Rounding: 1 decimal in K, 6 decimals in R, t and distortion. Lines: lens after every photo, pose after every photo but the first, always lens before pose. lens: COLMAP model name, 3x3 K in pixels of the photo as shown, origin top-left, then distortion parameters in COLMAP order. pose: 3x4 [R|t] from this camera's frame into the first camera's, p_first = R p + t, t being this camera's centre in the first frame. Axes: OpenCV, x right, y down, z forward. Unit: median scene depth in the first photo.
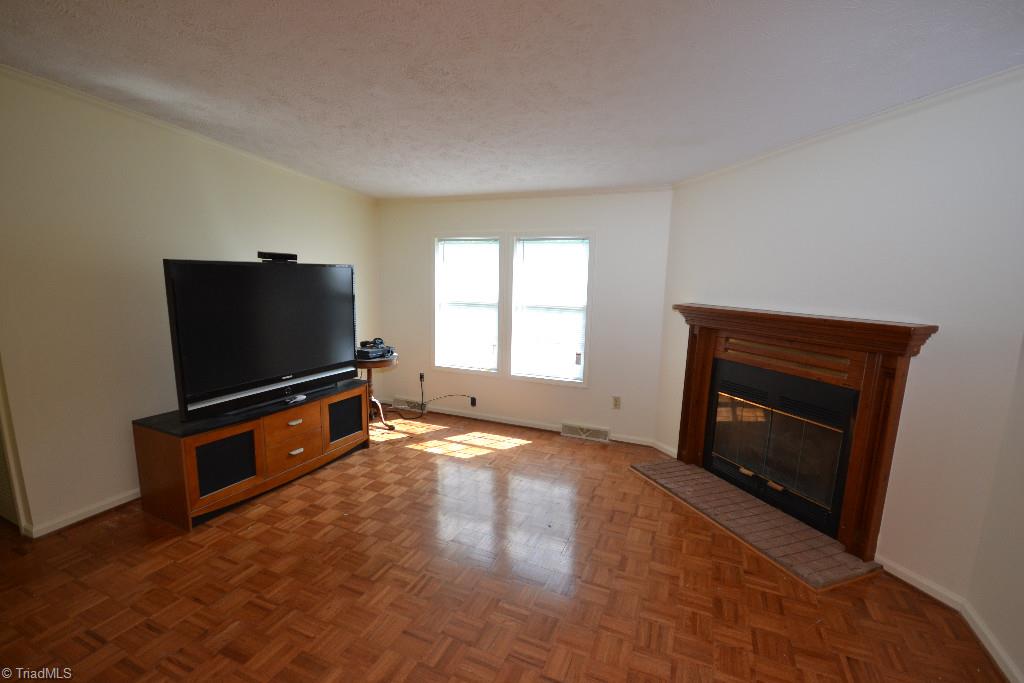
lens RADIAL K [[454.8, 0, 505.9], [0, 454.8, 353.8], [0, 0, 1]] dist [-0.002551, -0.001105]
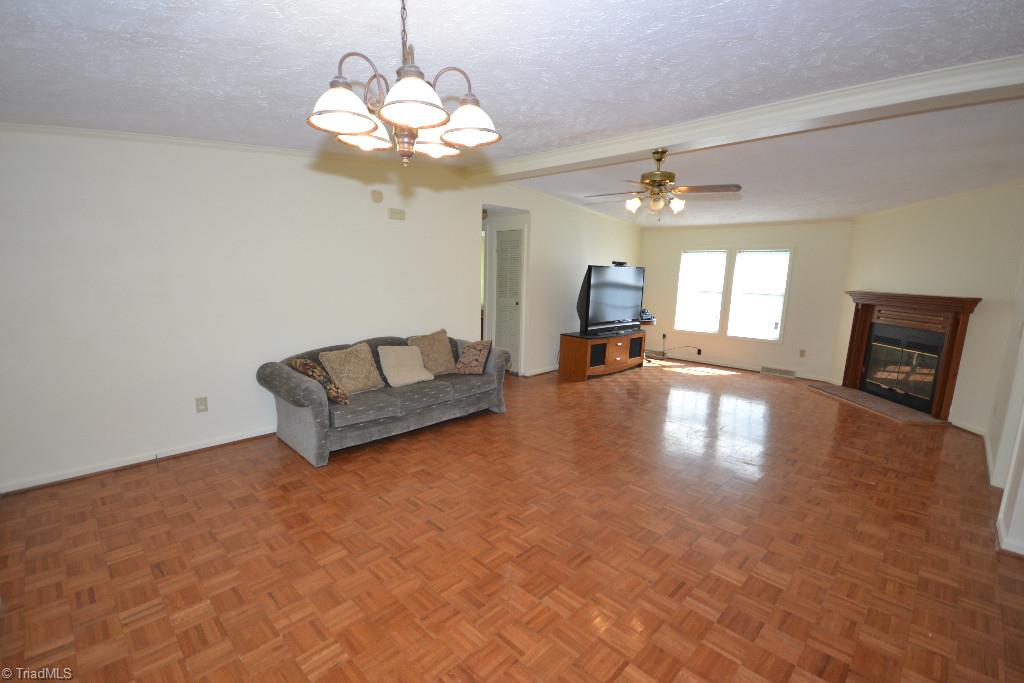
lens RADIAL K [[454.8, 0, 505.9], [0, 454.8, 353.8], [0, 0, 1]] dist [-0.002551, -0.001105]
pose [[0.933431, 0.066298, -0.352579, -0.215558], [-0.066281, 0.997727, 0.012135, 0.207232], [0.352582, 0.012042, 0.935703, -1.119738]]
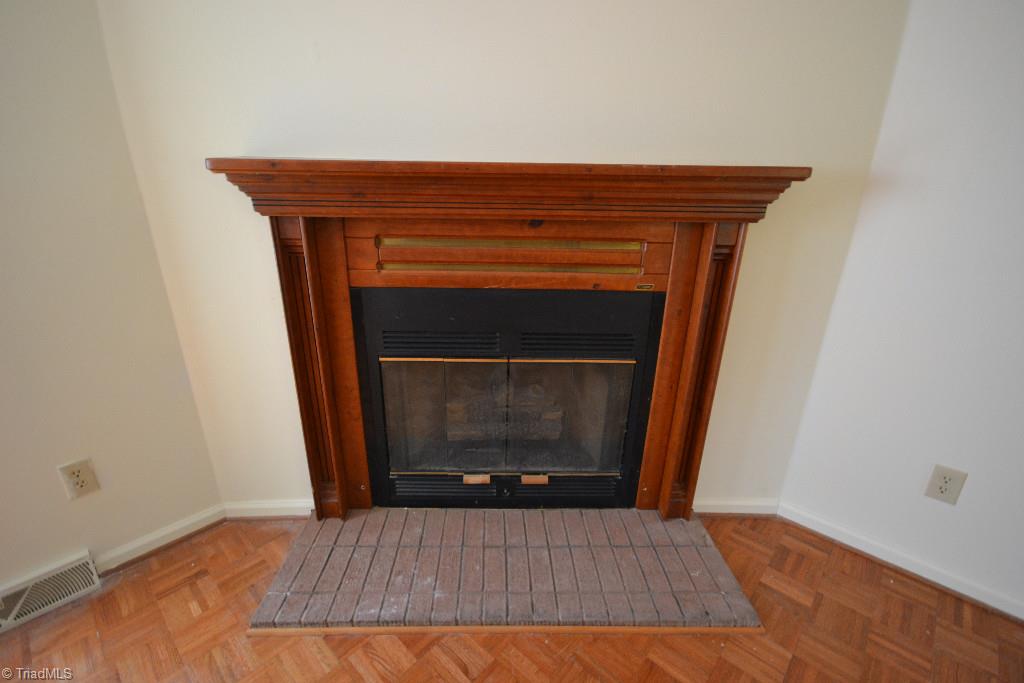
lens RADIAL K [[493.0, 0, 512.0], [0, 493.0, 341.5], [0, 0, 1]] dist [-0.002506, -0.000604]
pose [[0.334750, -0.352792, 0.873774, 0.085067], [0.151782, 0.935350, 0.319505, -0.075966], [-0.930003, 0.025669, 0.366656, 0.736259]]
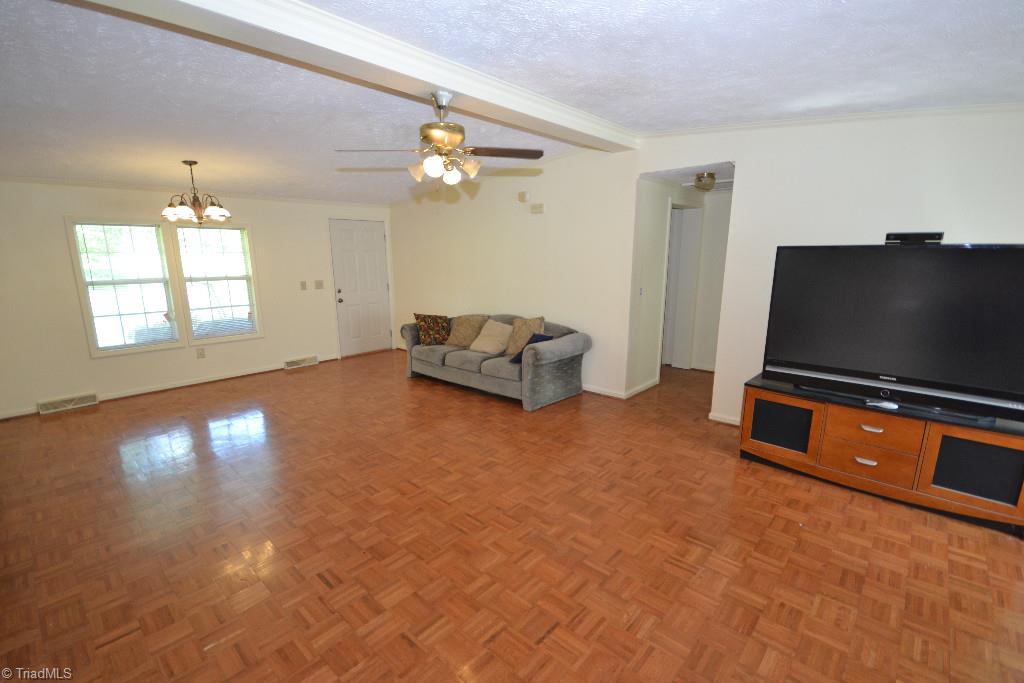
lens RADIAL K [[454.8, 0, 505.9], [0, 454.8, 353.8], [0, 0, 1]] dist [-0.002551, -0.001105]
pose [[-0.320118, 0.193202, -0.927468, 0.550568], [-0.162261, 0.953337, 0.254596, -0.096211], [0.933379, 0.231993, -0.273831, 0.556508]]
